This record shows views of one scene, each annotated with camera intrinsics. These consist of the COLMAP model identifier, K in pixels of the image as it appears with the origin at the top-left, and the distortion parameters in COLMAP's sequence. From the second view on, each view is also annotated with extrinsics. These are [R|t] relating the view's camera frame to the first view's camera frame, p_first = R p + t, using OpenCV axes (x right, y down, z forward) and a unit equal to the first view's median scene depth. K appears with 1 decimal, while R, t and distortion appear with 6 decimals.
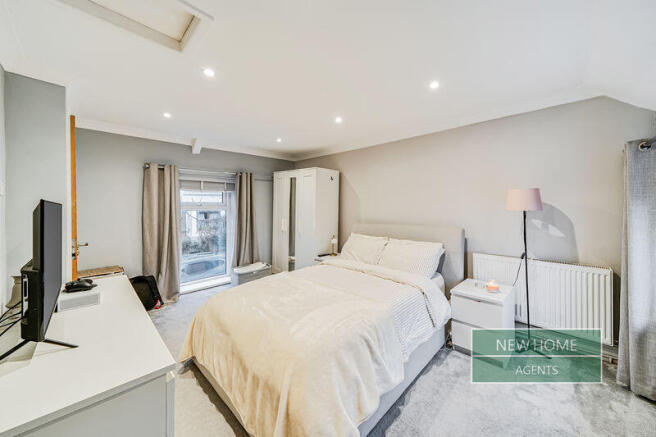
lens RADIAL K [[240.8, 0, 327.9], [0, 240.8, 212.2], [0, 0, 1]] dist [-0.000224, -0.000002]
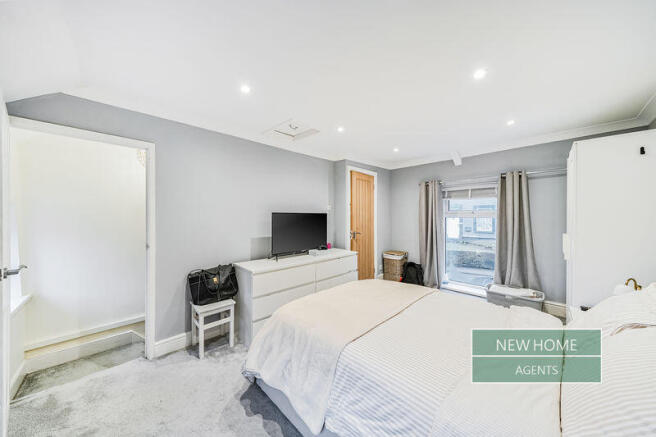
lens RADIAL K [[226.5, 0, 327.7], [0, 226.5, 215.9], [0, 0, 1]] dist [-0.000207, -0.000013]
pose [[-0.000881, 0.000880, -0.999999, 0.437923], [-0.011910, 0.999929, 0.000891, -0.009982], [0.999929, 0.011911, -0.000870, 0.396093]]
